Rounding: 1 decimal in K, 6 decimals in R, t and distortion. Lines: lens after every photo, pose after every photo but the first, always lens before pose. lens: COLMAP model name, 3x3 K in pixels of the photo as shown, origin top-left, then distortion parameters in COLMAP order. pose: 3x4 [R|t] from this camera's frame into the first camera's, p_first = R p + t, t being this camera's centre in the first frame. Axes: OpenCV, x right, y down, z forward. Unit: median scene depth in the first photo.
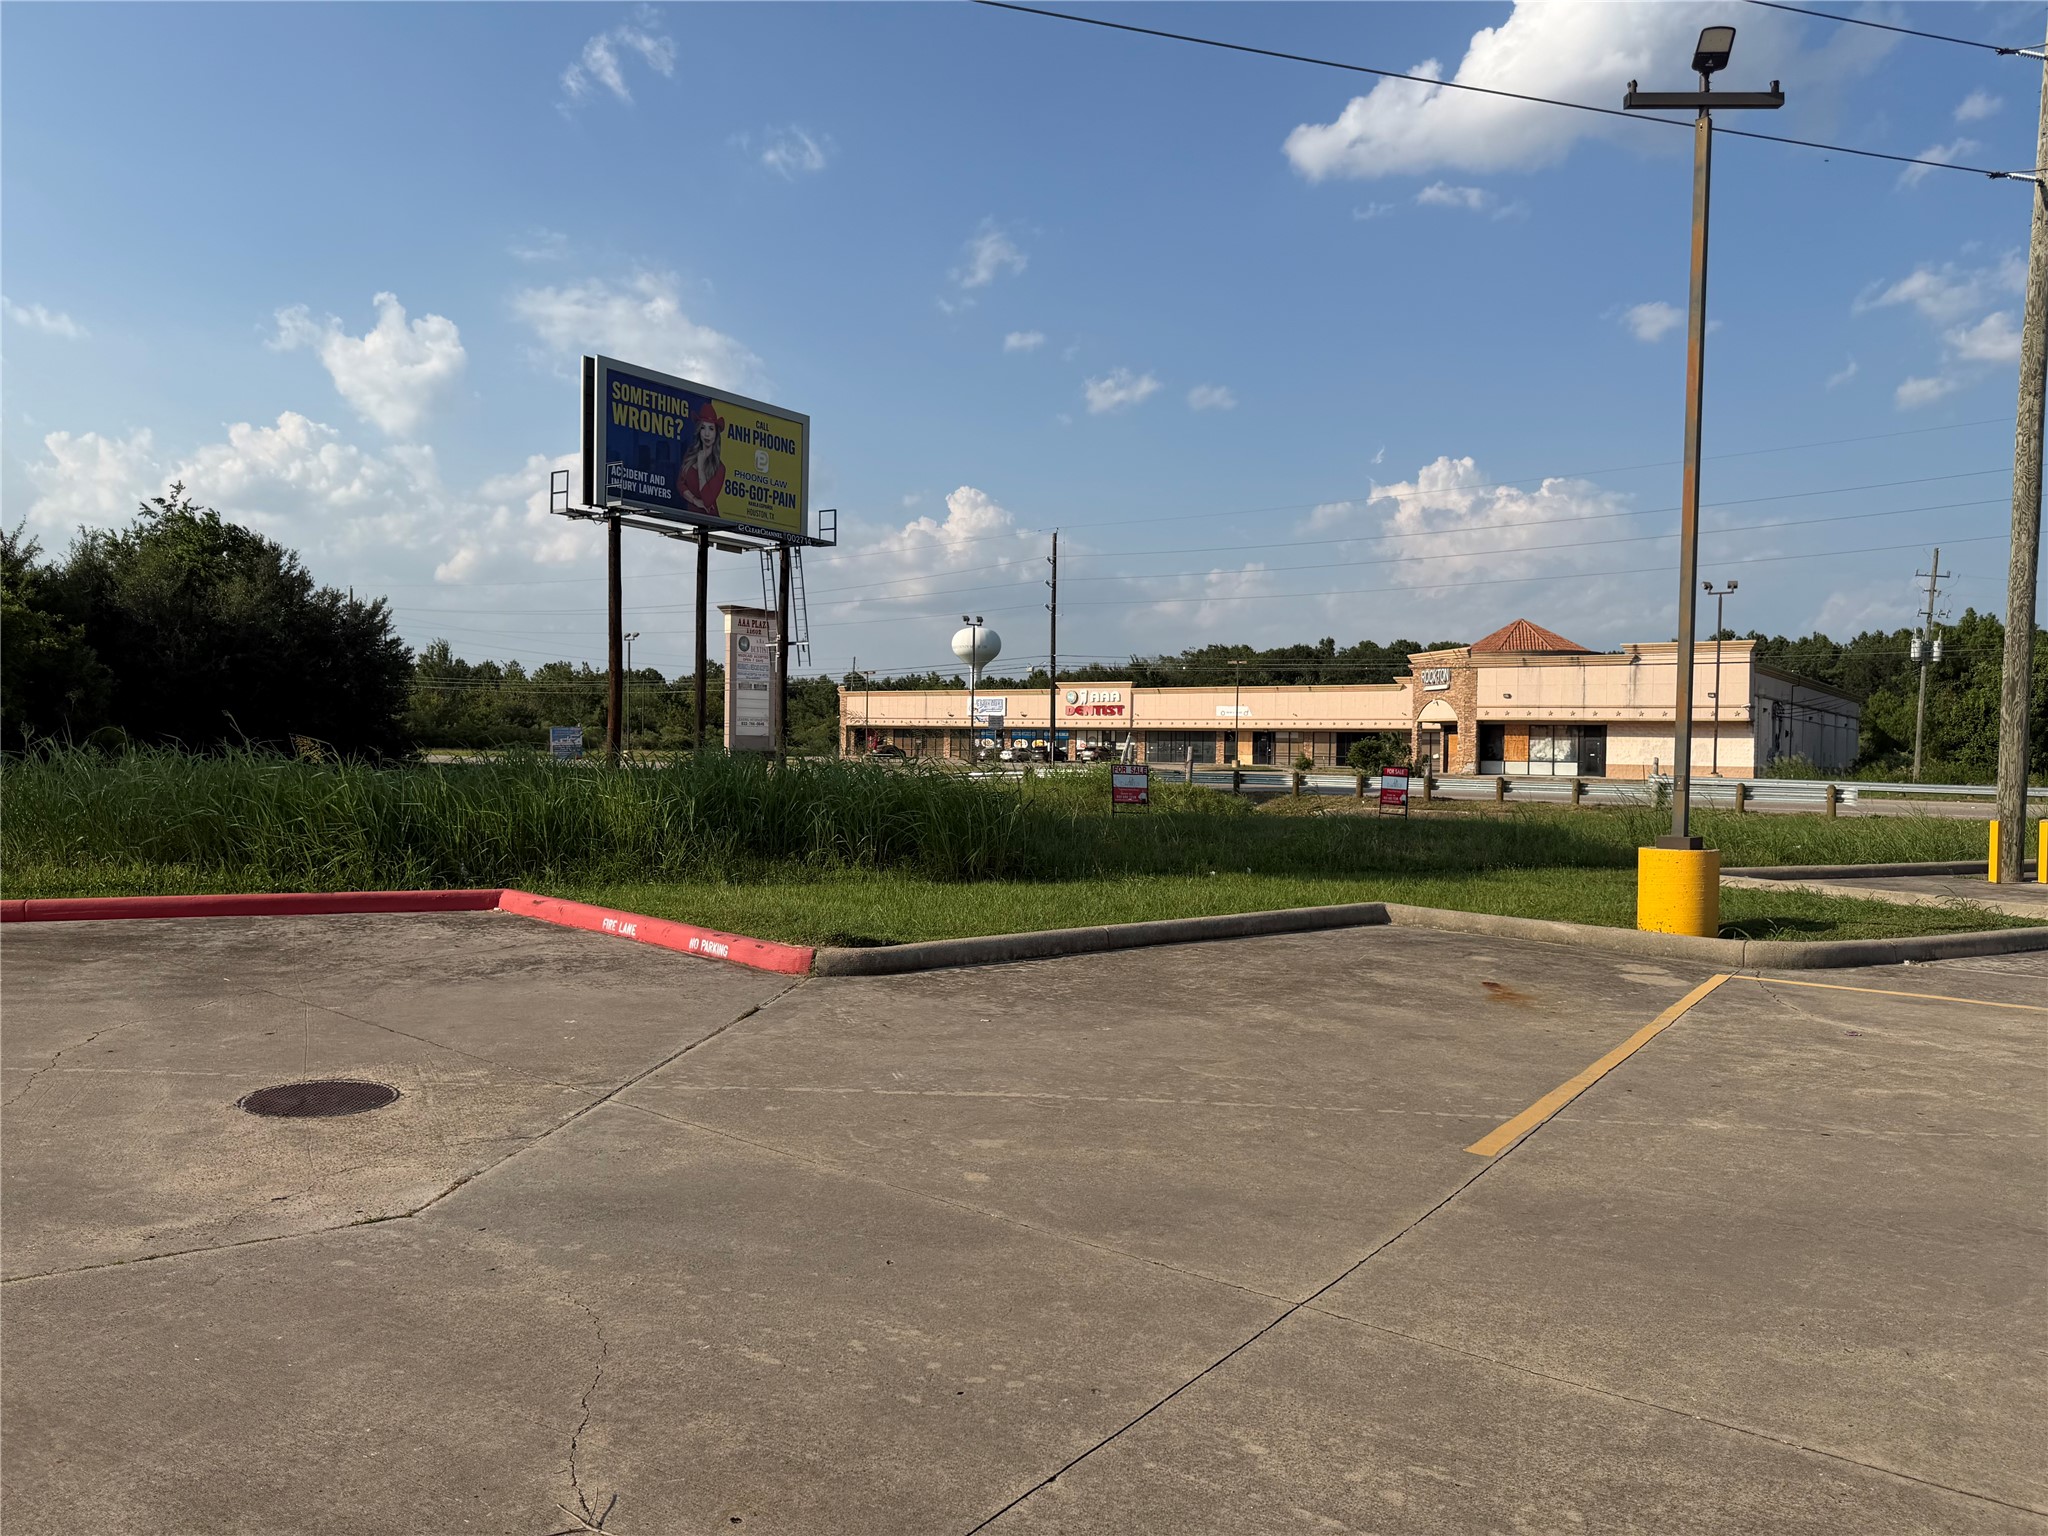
lens RADIAL K [[1432.0, 0, 1006.6], [0, 1432.0, 788.4], [0, 0, 1]] dist [0.032455, -0.054818]
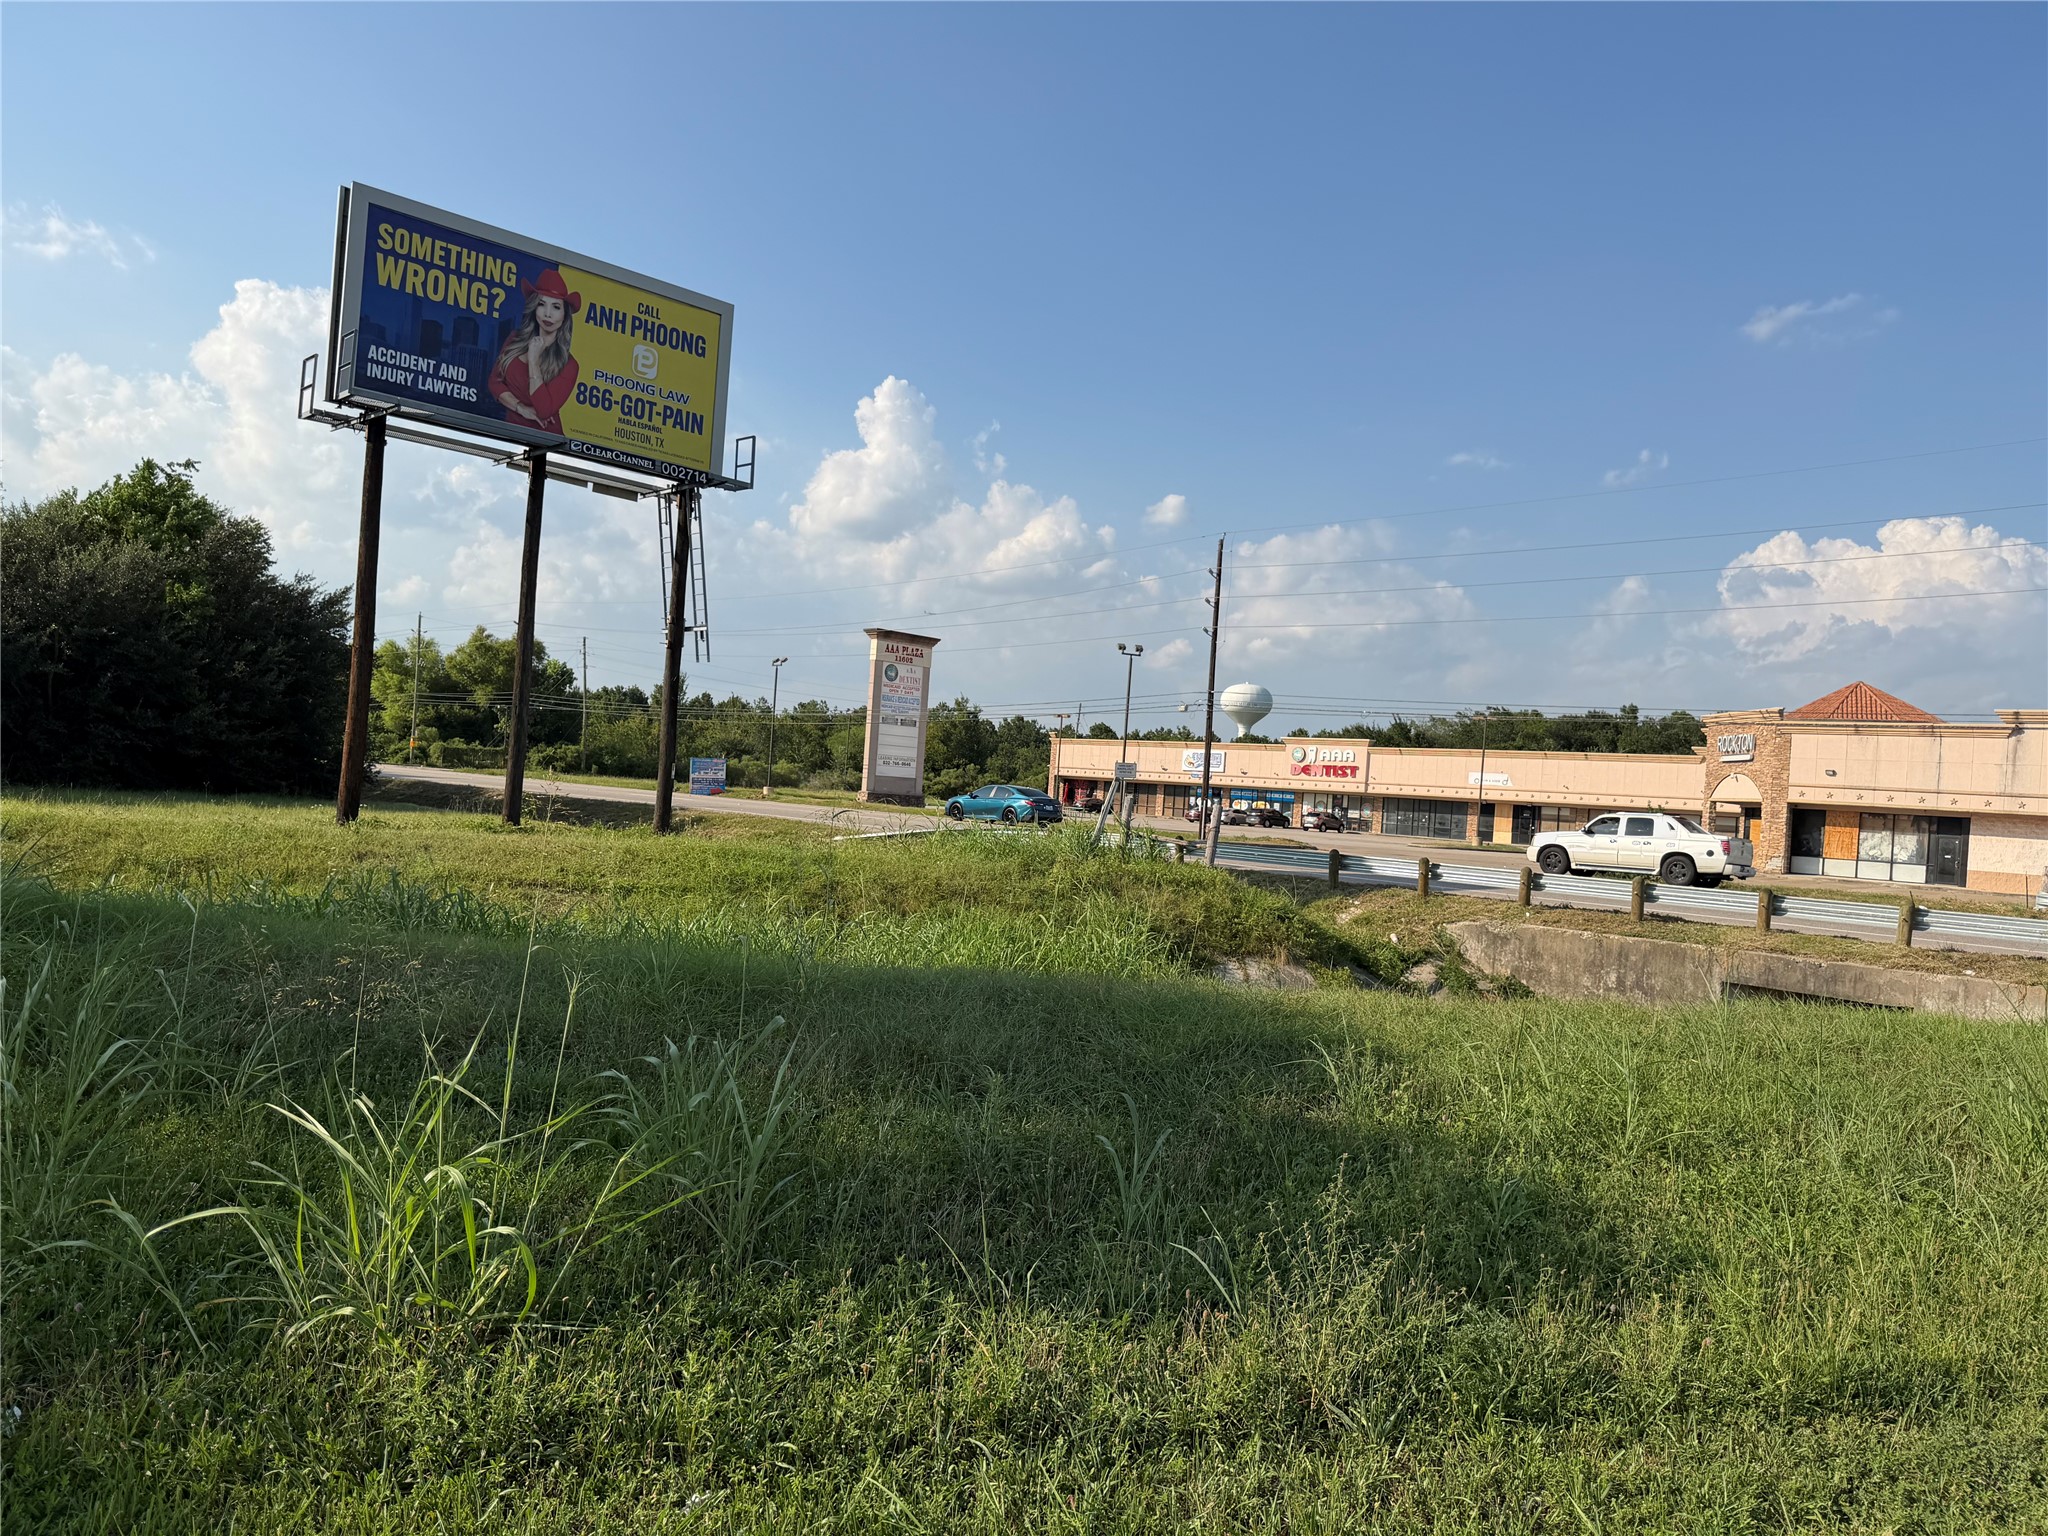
lens RADIAL K [[1432.0, 0, 1043.2], [0, 1432.0, 806.1], [0, 0, 1]] dist [0.032455, -0.054818]
pose [[0.982484, 0.053555, -0.178486, 0.146712], [-0.058588, 0.998016, -0.023045, -0.009236], [0.176898, 0.033099, 0.983672, 0.343552]]
